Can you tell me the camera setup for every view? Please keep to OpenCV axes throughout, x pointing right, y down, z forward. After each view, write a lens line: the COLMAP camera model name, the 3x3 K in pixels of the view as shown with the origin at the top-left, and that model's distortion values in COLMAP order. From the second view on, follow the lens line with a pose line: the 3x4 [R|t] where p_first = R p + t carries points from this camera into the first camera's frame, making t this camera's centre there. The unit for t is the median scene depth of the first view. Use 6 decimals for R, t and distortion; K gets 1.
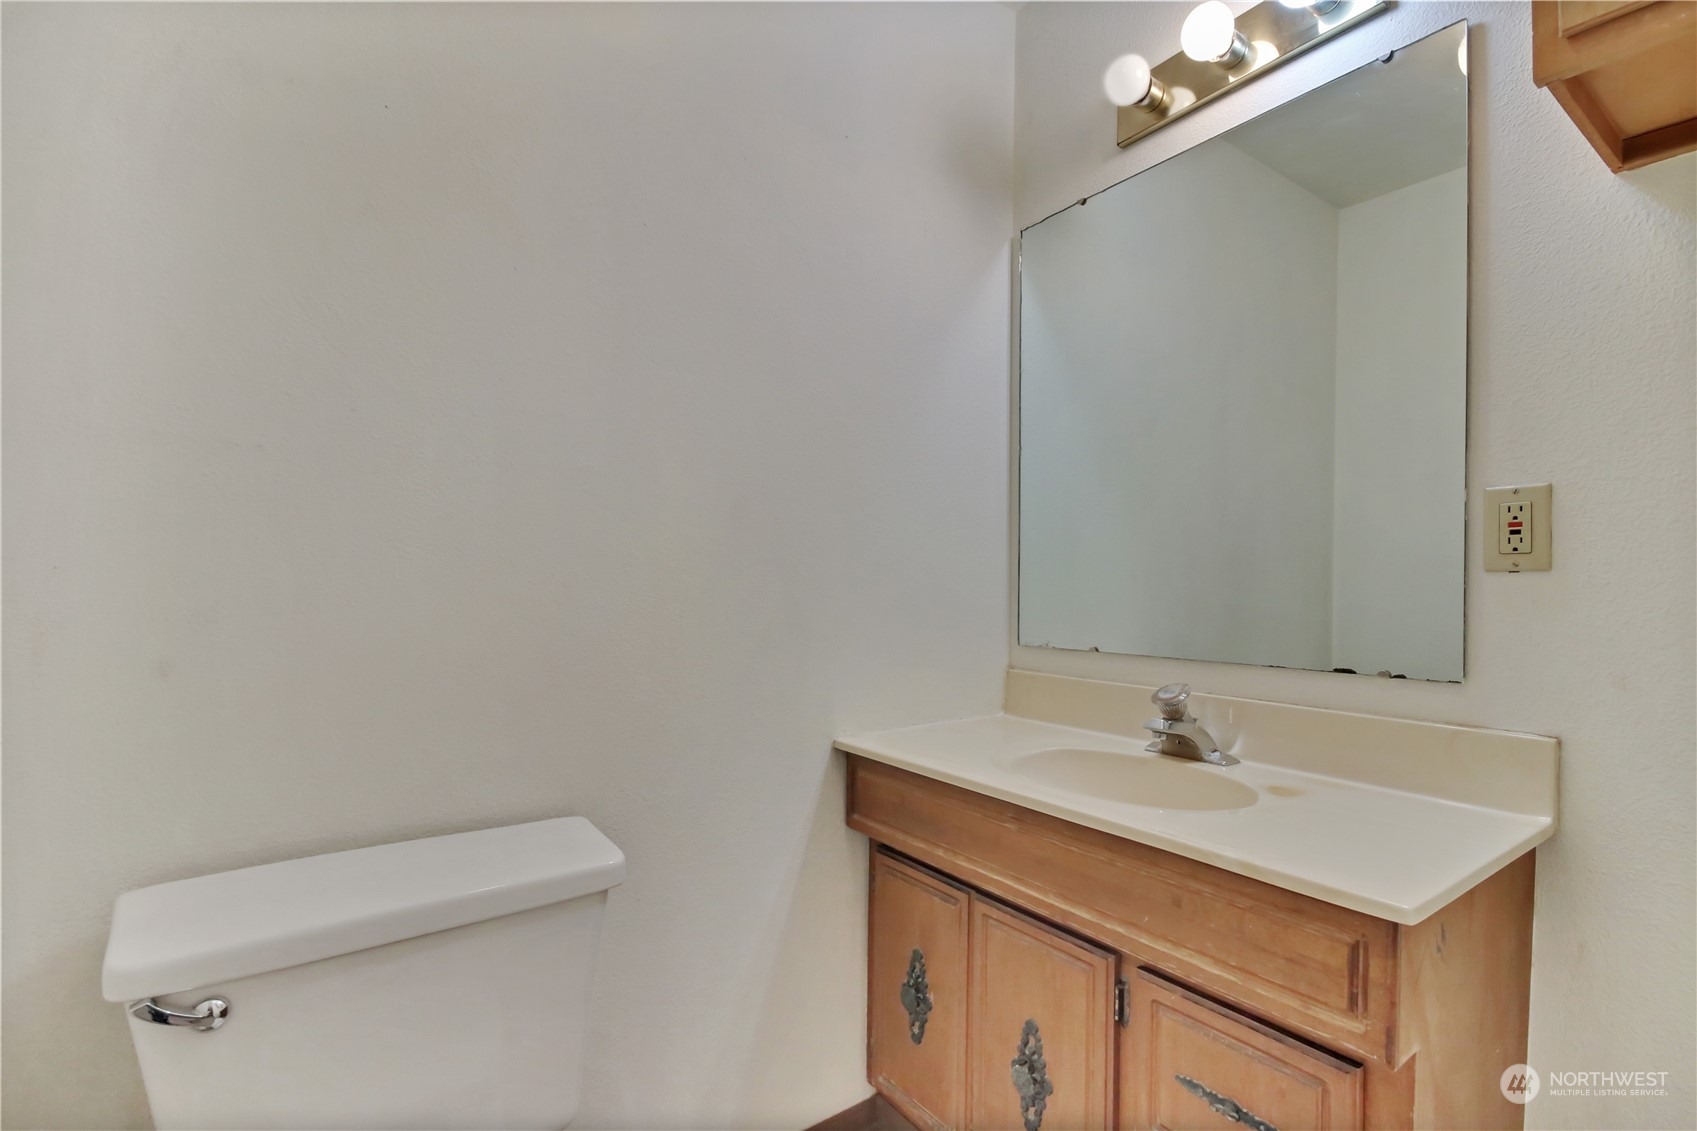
lens RADIAL K [[791.0, 0, 855.4], [0, 791.0, 592.1], [0, 0, 1]] dist [0.011155, -0.010329]
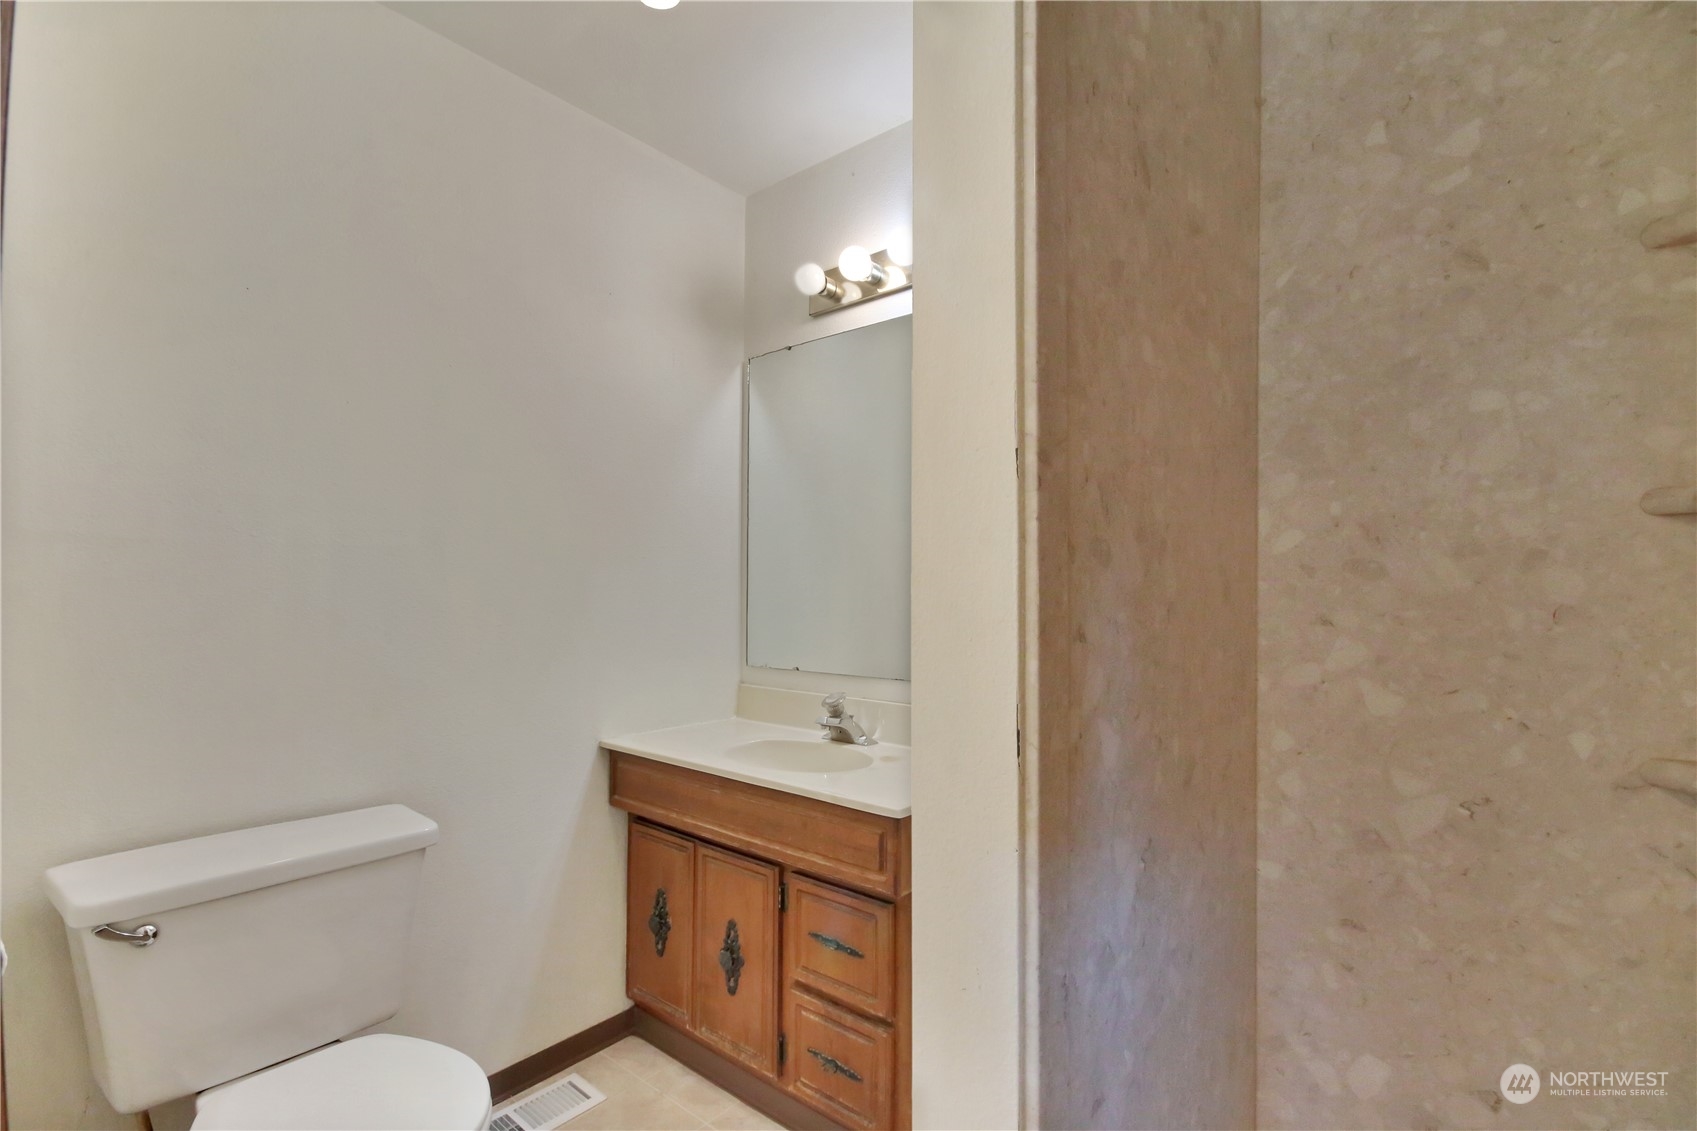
lens RADIAL K [[791.0, 0, 855.4], [0, 791.0, 592.1], [0, 0, 1]] dist [0.011155, -0.010329]
pose [[0.969237, 0.002539, 0.246117, 0.072247], [-0.000189, 0.999954, -0.009574, -0.063193], [-0.246130, 0.009233, 0.969193, -0.485636]]
